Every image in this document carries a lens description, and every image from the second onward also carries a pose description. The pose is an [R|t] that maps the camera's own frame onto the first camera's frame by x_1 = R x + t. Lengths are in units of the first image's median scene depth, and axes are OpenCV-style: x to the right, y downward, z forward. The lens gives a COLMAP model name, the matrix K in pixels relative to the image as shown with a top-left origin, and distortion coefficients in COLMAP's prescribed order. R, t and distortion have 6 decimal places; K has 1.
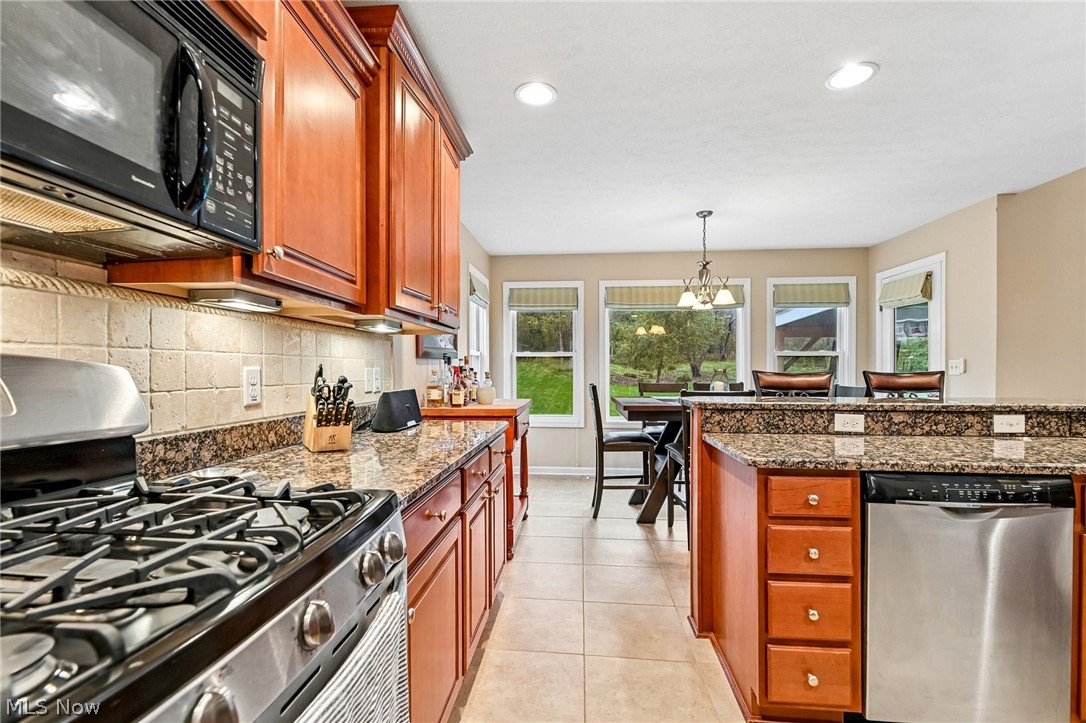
lens RADIAL K [[486.8, 0, 544.4], [0, 486.8, 371.4], [0, 0, 1]] dist [-0.000184, -0.002175]
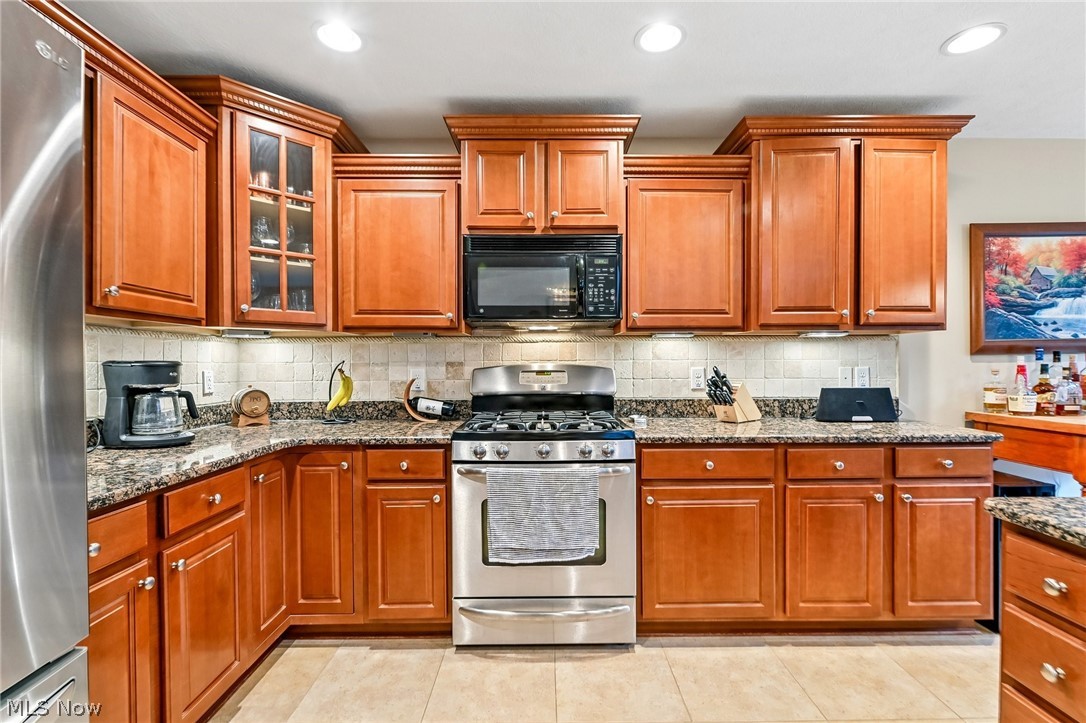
lens RADIAL K [[486.8, 0, 537.8], [0, 486.8, 369.8], [0, 0, 1]] dist [-0.000184, -0.002175]
pose [[0.073919, 0.012644, -0.997184, 0.430755], [-0.000627, 0.999920, 0.012632, -0.008778], [0.997264, -0.000309, 0.073921, 0.112780]]
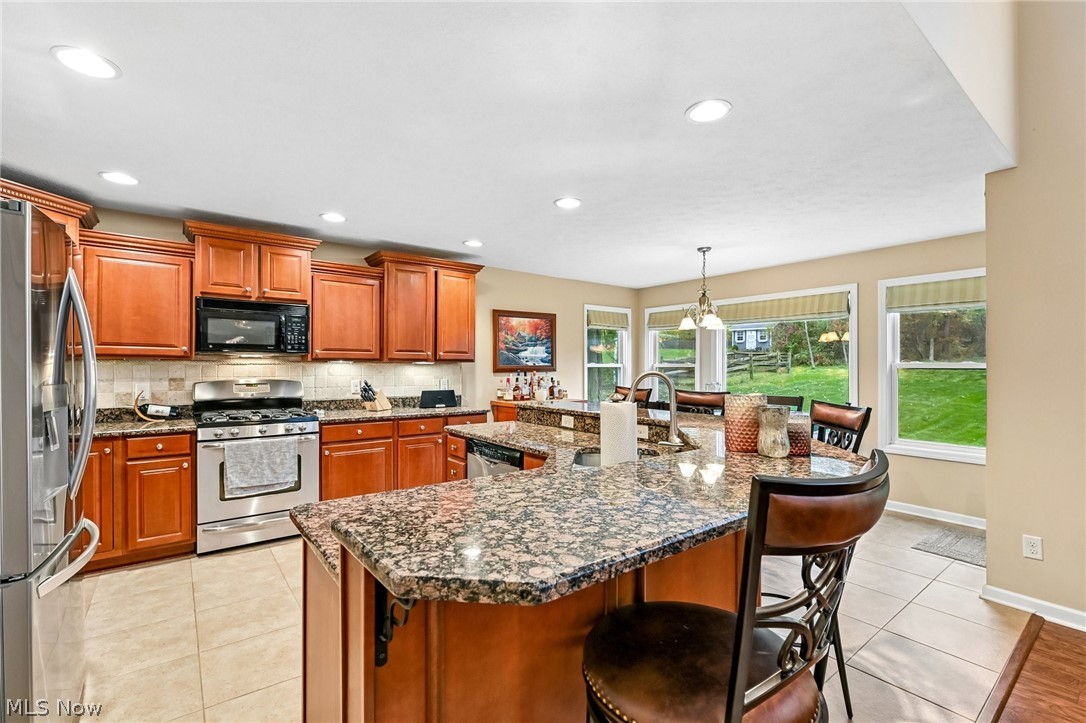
lens RADIAL K [[486.8, 0, 553.1], [0, 486.8, 368.0], [0, 0, 1]] dist [-0.000184, -0.002175]
pose [[0.680500, 0.004218, -0.732736, 0.936719], [-0.007264, 0.999973, -0.000990, -0.035285], [0.732712, 0.005996, 0.680513, -0.058628]]
